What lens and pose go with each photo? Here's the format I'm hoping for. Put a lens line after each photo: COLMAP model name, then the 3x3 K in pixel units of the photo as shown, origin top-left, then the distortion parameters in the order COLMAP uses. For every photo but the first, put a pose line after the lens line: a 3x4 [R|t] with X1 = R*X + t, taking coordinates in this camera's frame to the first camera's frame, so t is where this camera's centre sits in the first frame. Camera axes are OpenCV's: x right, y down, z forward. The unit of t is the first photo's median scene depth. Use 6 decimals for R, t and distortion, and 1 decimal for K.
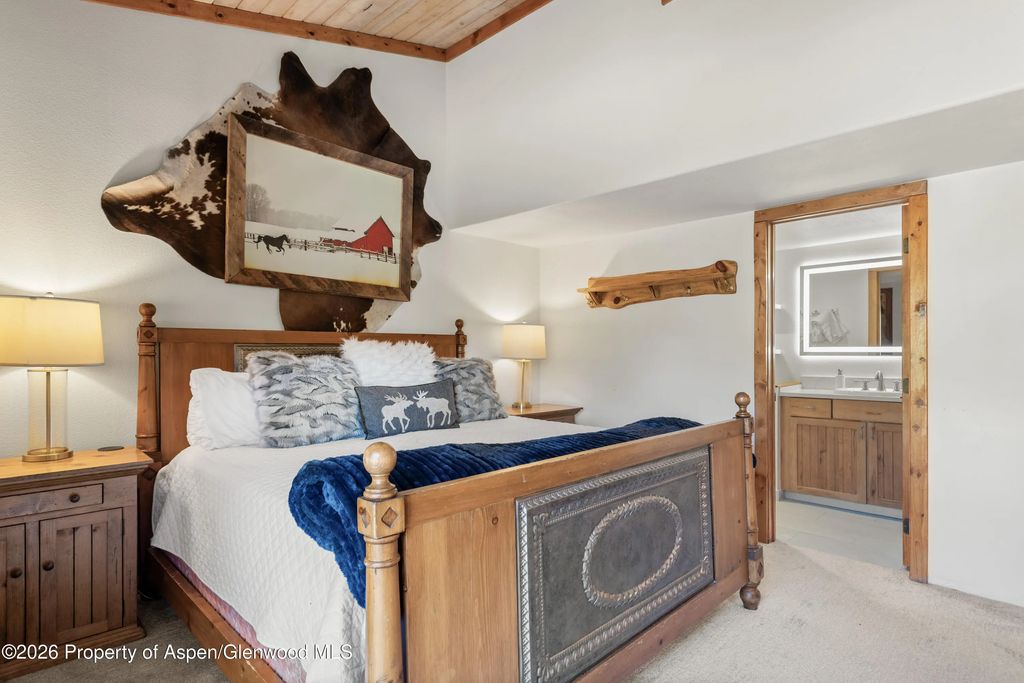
lens RADIAL K [[529.2, 0, 504.2], [0, 529.2, 348.4], [0, 0, 1]] dist [0.013877, -0.003224]
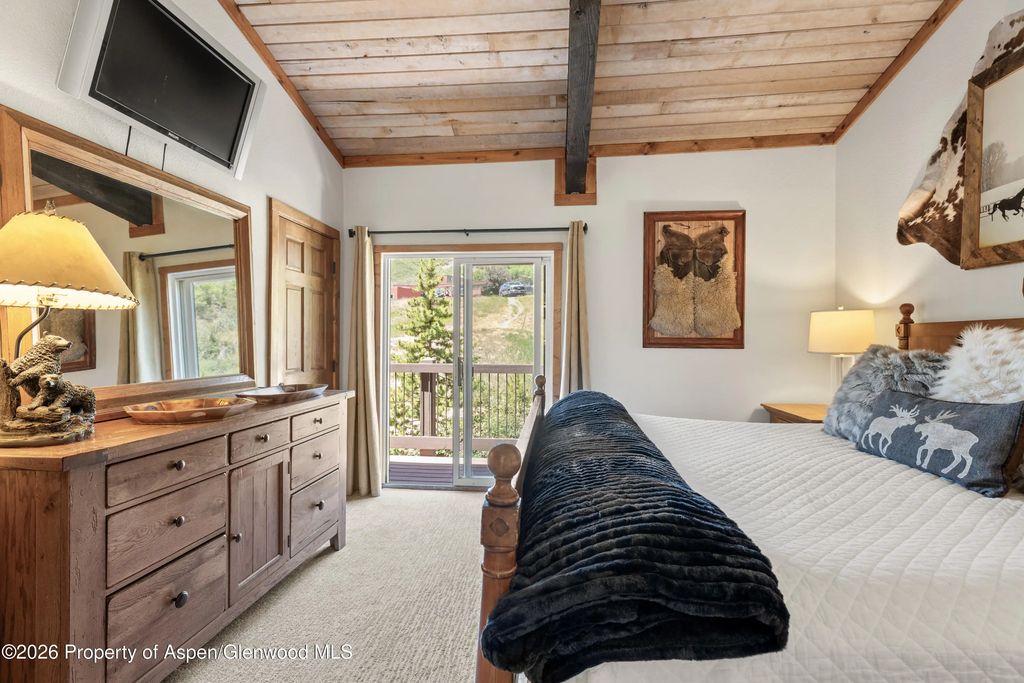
lens RADIAL K [[480.7, 0, 509.2], [0, 480.7, 340.3], [0, 0, 1]] dist [0.009762, -0.002222]
pose [[-0.770543, -0.005781, -0.637362, 0.590826], [-0.005176, 0.999983, -0.002813, 0.002843], [0.637367, 0.001131, -0.770559, 1.105971]]
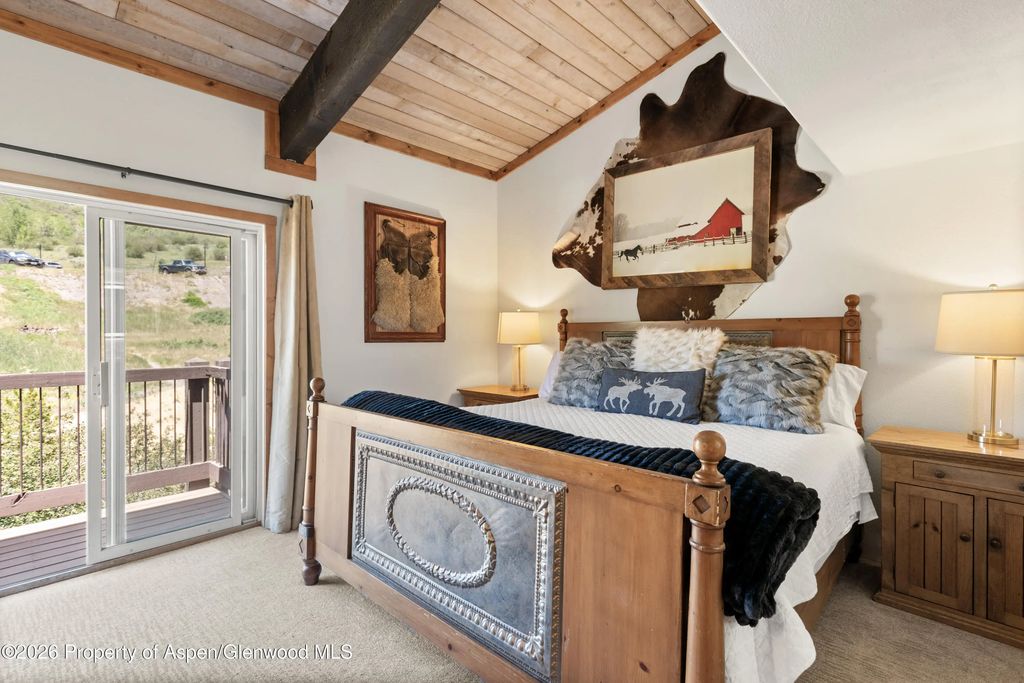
lens RADIAL K [[480.7, 0, 515.7], [0, 480.7, 334.2], [0, 0, 1]] dist [0.009762, -0.002222]
pose [[0.038296, -0.004837, -0.999255, 0.739917], [0.000476, 0.999988, -0.004822, 0.001970], [0.999266, -0.000291, 0.038298, 0.692421]]
